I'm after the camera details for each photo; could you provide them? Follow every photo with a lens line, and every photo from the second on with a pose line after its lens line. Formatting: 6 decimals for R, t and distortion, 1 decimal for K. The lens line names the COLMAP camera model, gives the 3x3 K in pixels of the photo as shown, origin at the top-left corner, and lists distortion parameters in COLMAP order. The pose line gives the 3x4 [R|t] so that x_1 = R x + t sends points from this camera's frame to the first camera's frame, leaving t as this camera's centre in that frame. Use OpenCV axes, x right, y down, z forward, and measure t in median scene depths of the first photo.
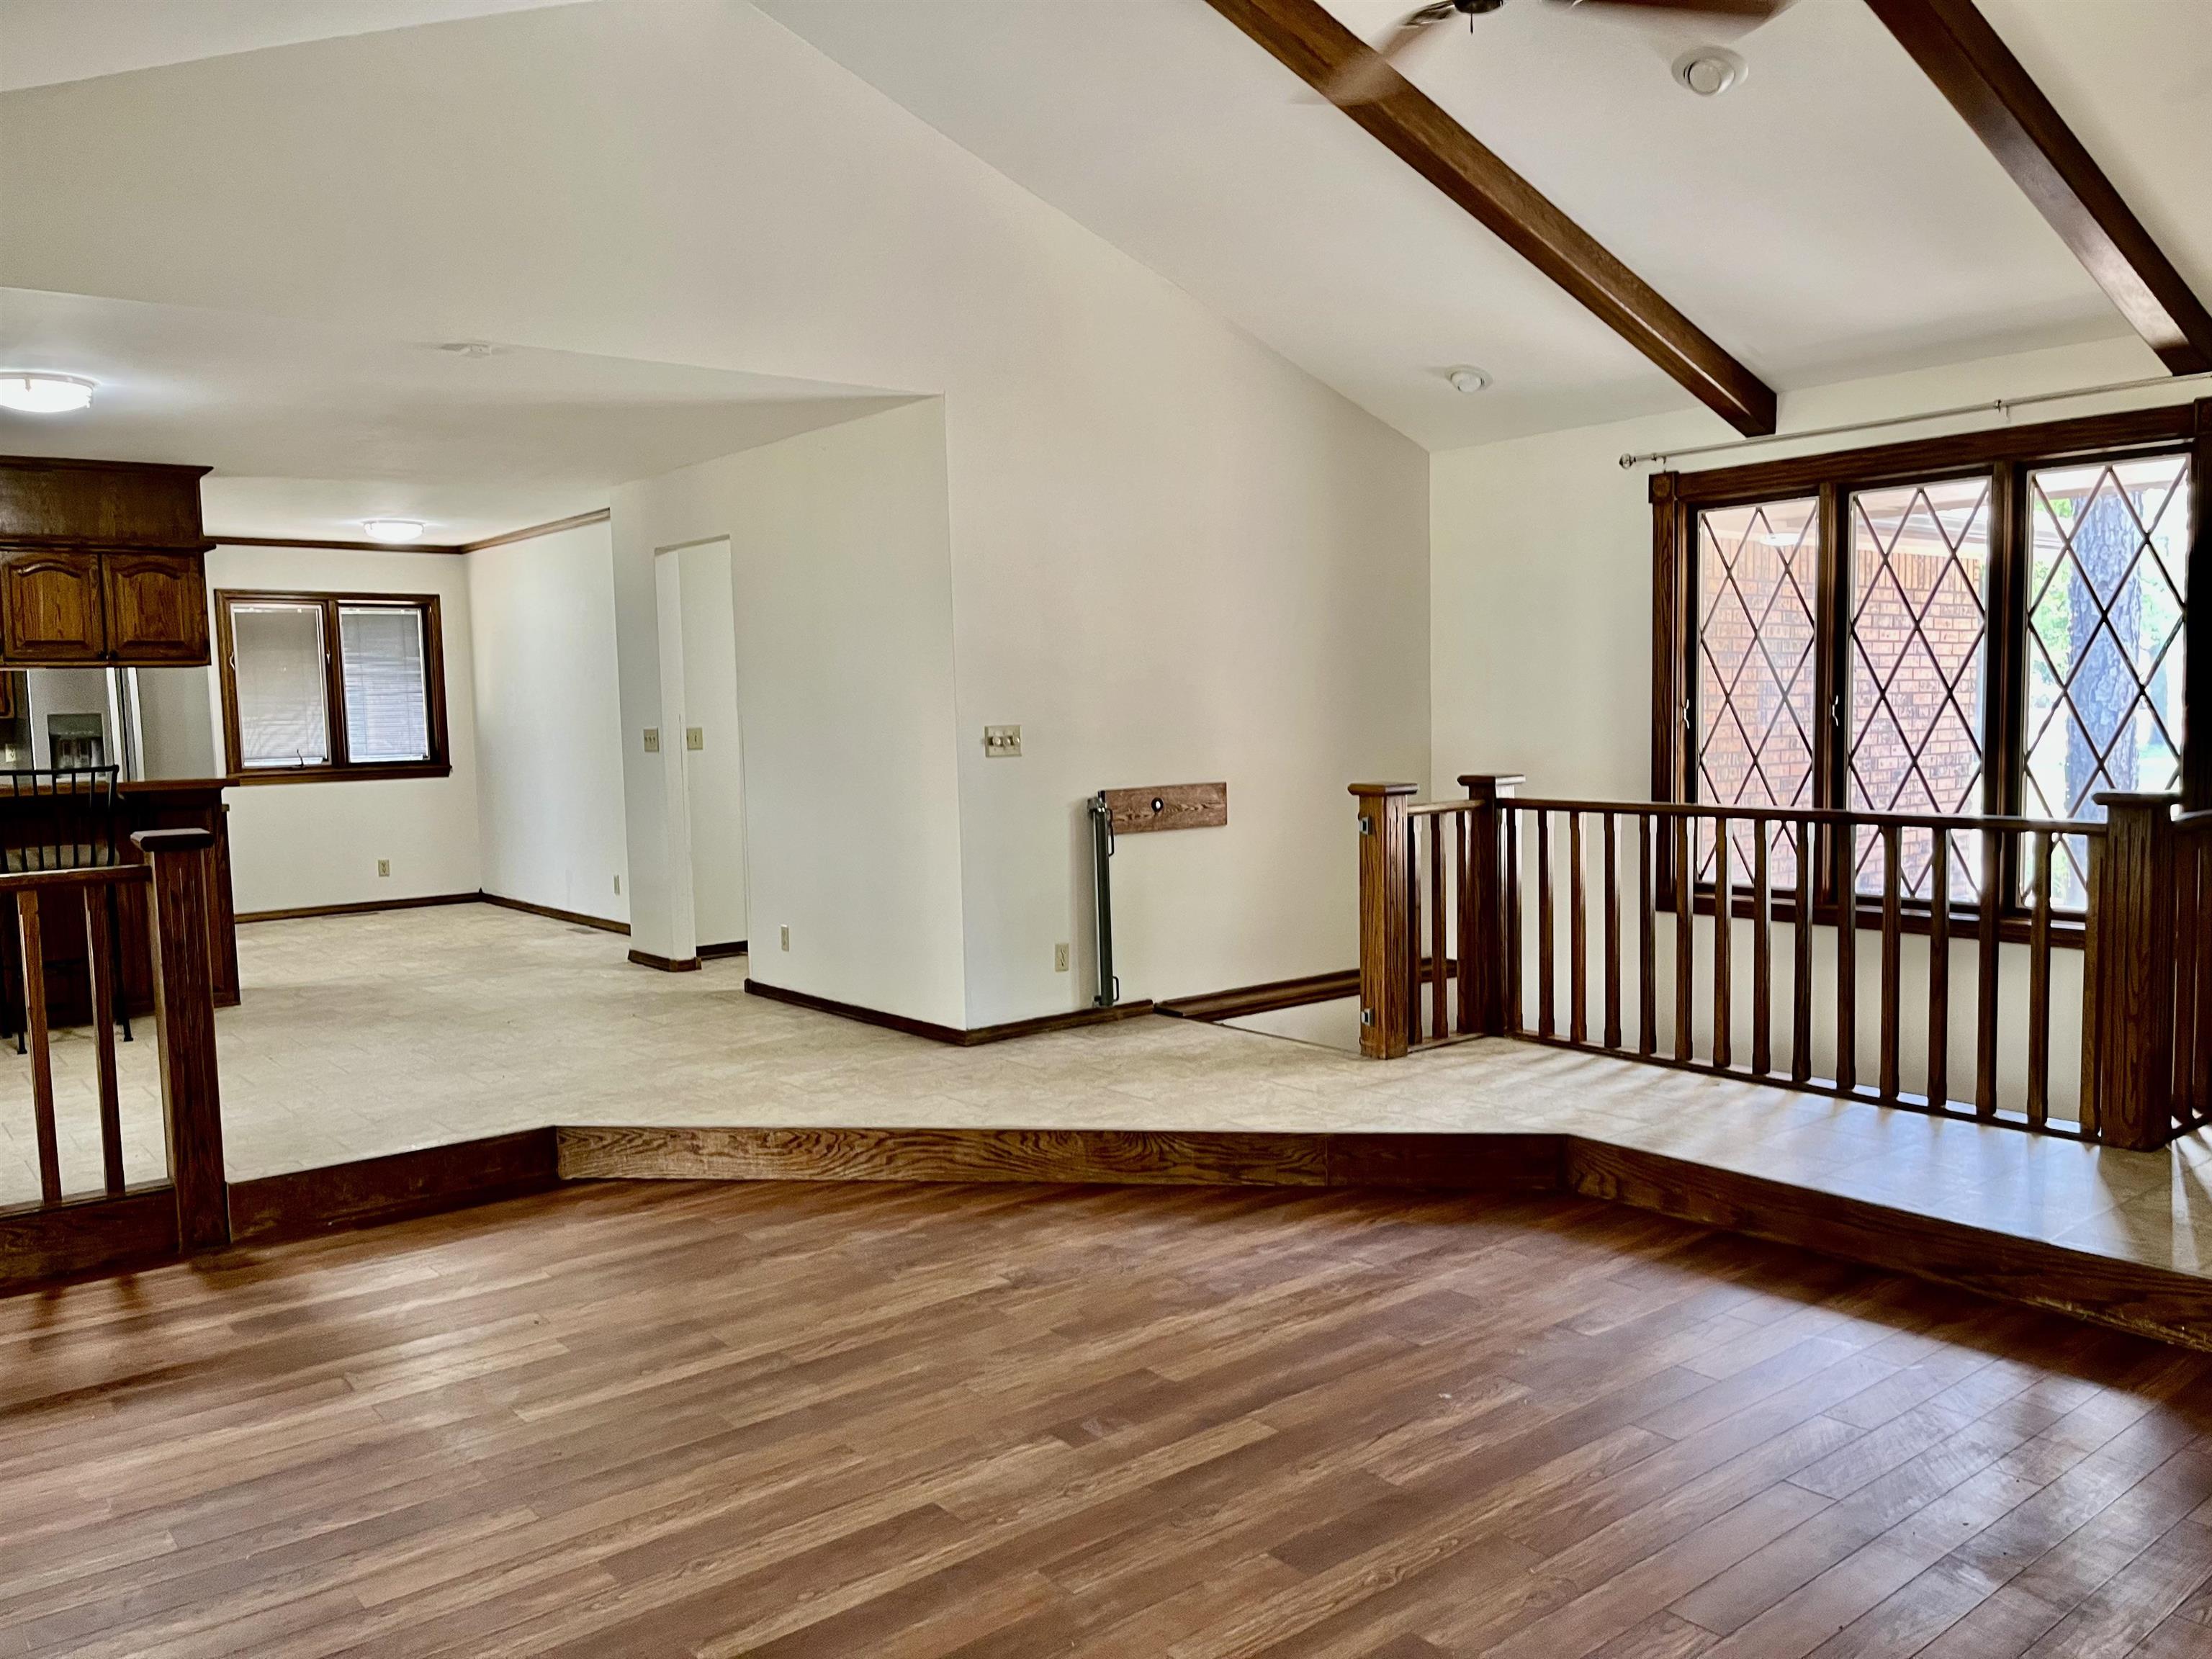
lens RADIAL K [[1668.7, 0, 1128.0], [0, 1668.7, 834.4], [0, 0, 1]] dist [0.079731, -0.109400]
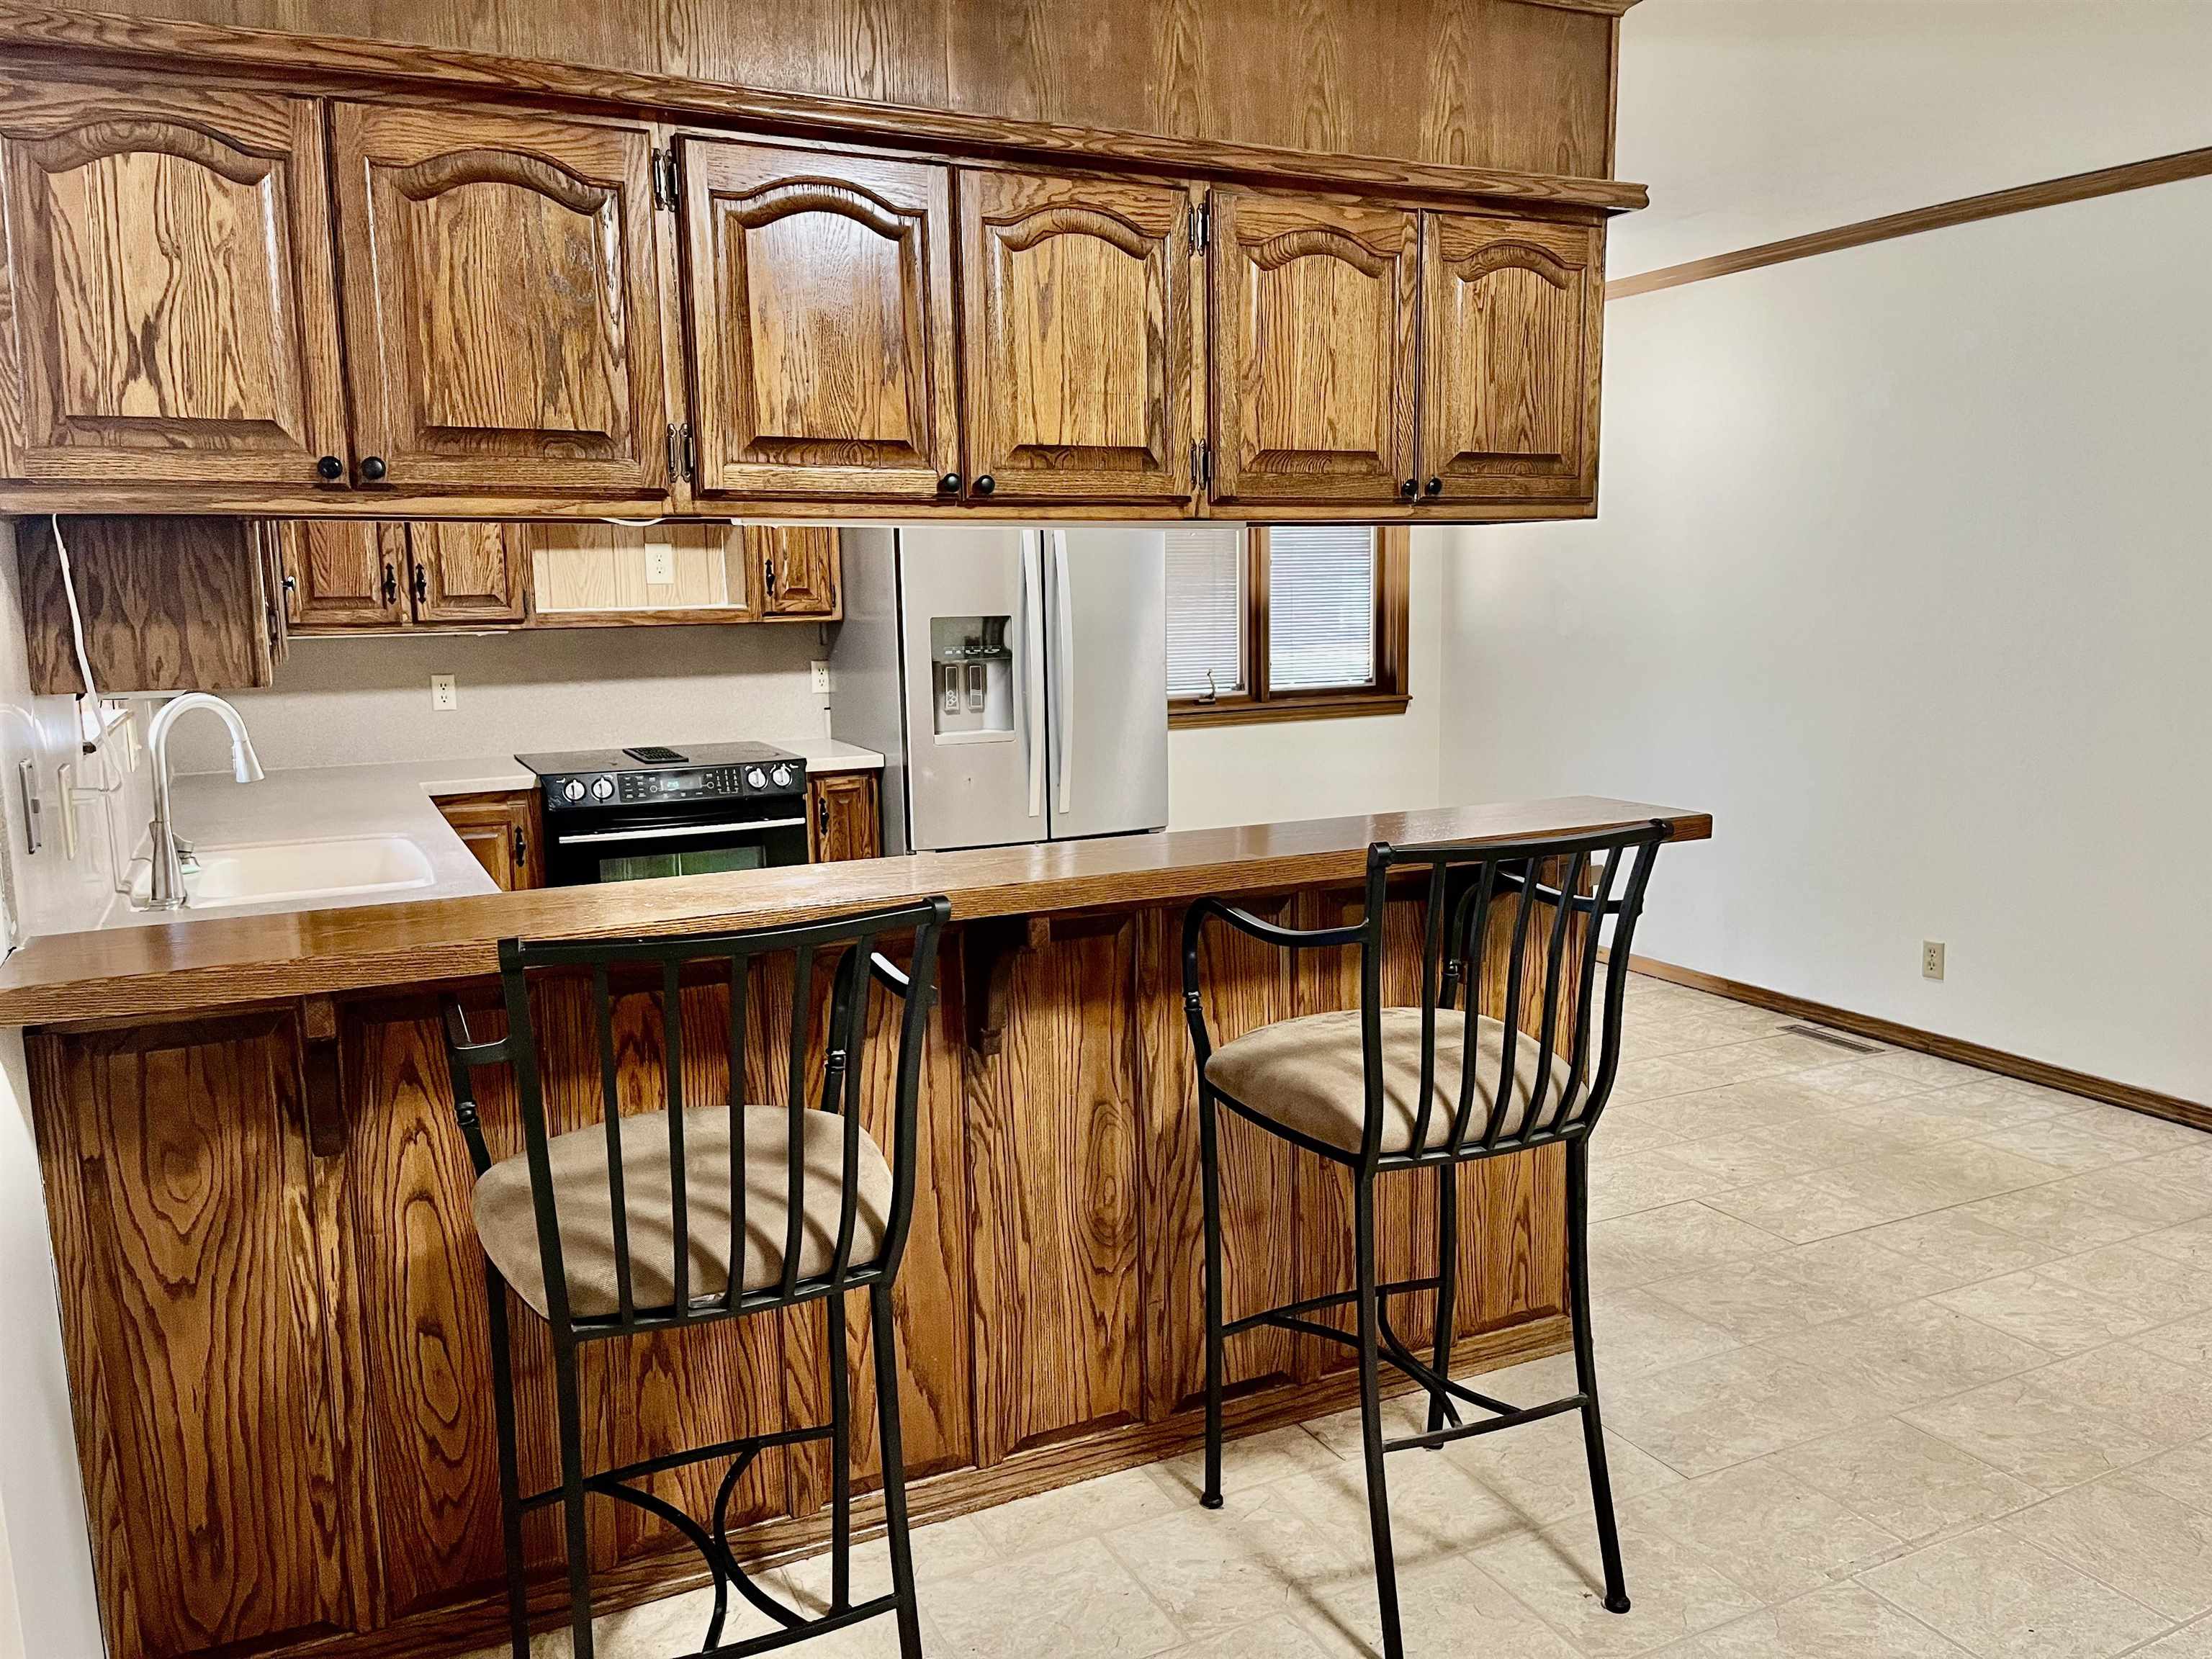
lens RADIAL K [[1668.7, 0, 1107.3], [0, 1668.7, 843.5], [0, 0, 1]] dist [0.079731, -0.109400]
pose [[0.974217, 0.039438, -0.222139, -0.816212], [-0.021085, 0.996209, 0.084394, -0.079607], [0.224625, -0.077534, 0.971356, 0.852979]]
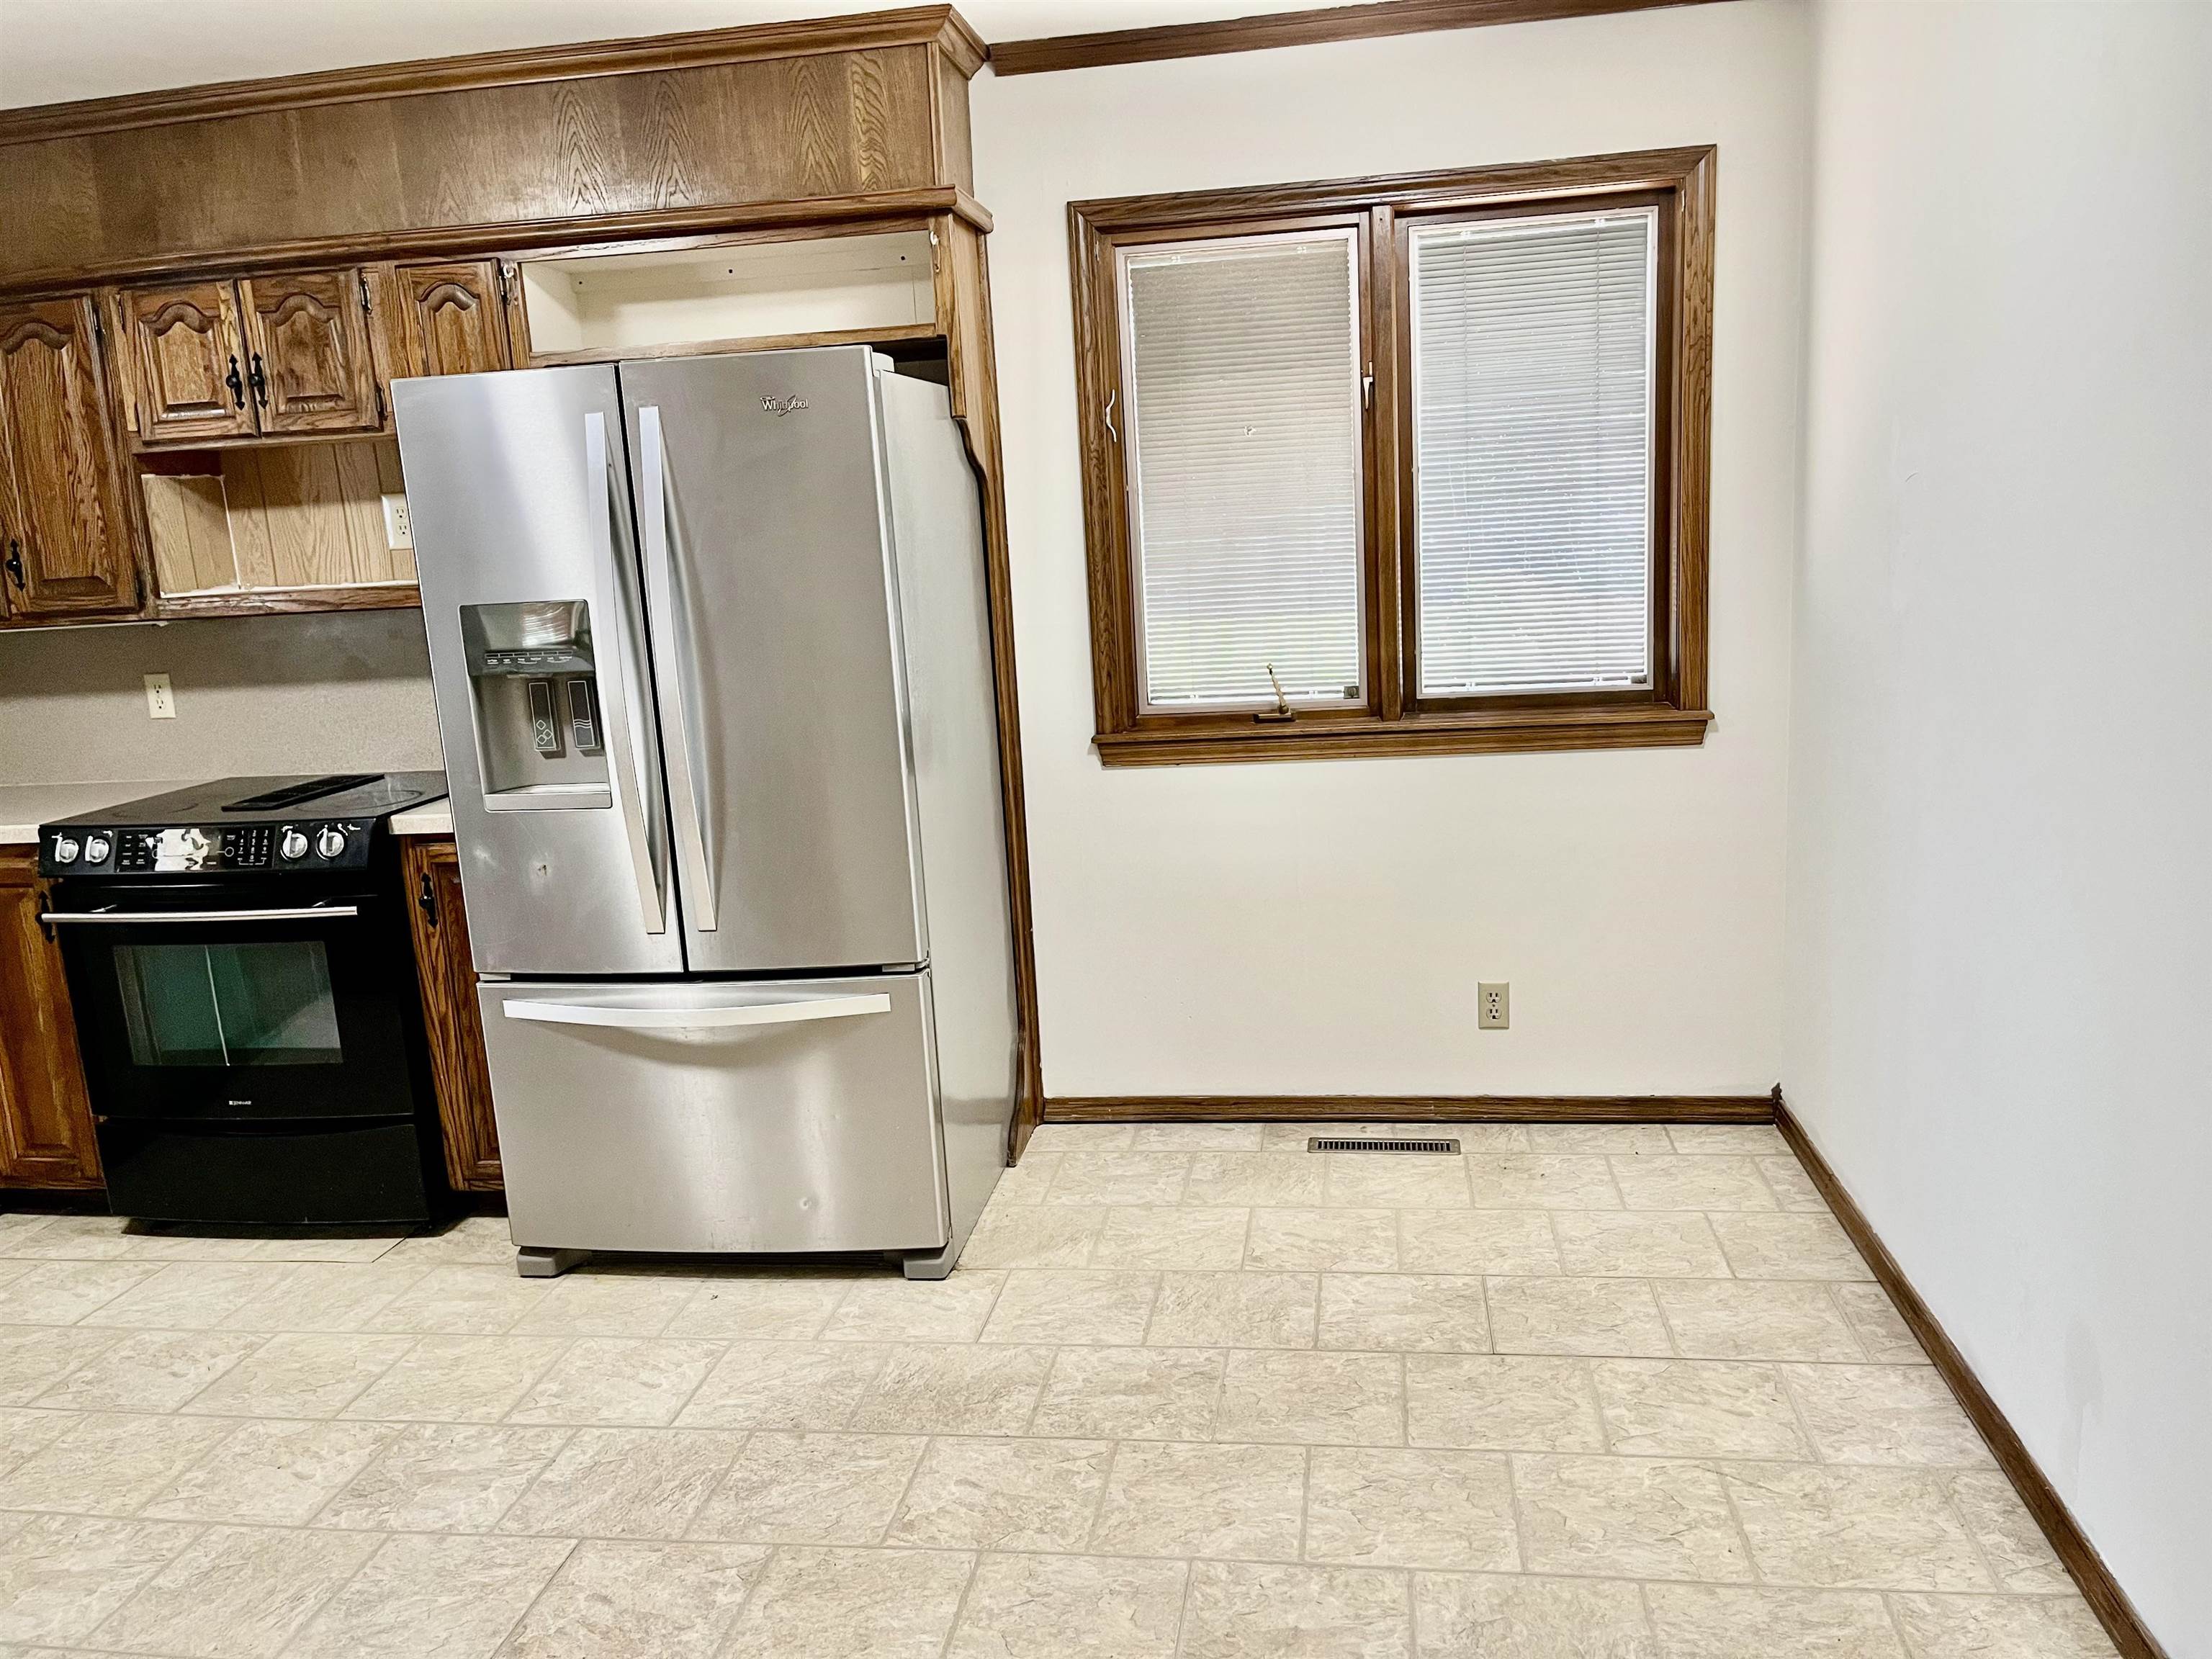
lens RADIAL K [[1668.7, 0, 1134.8], [0, 1668.7, 844.9], [0, 0, 1]] dist [0.079731, -0.109400]
pose [[0.670862, 0.126363, -0.730737, -0.527161], [-0.016472, 0.987672, 0.155671, -0.139243], [0.741400, -0.092397, 0.664672, 1.555265]]
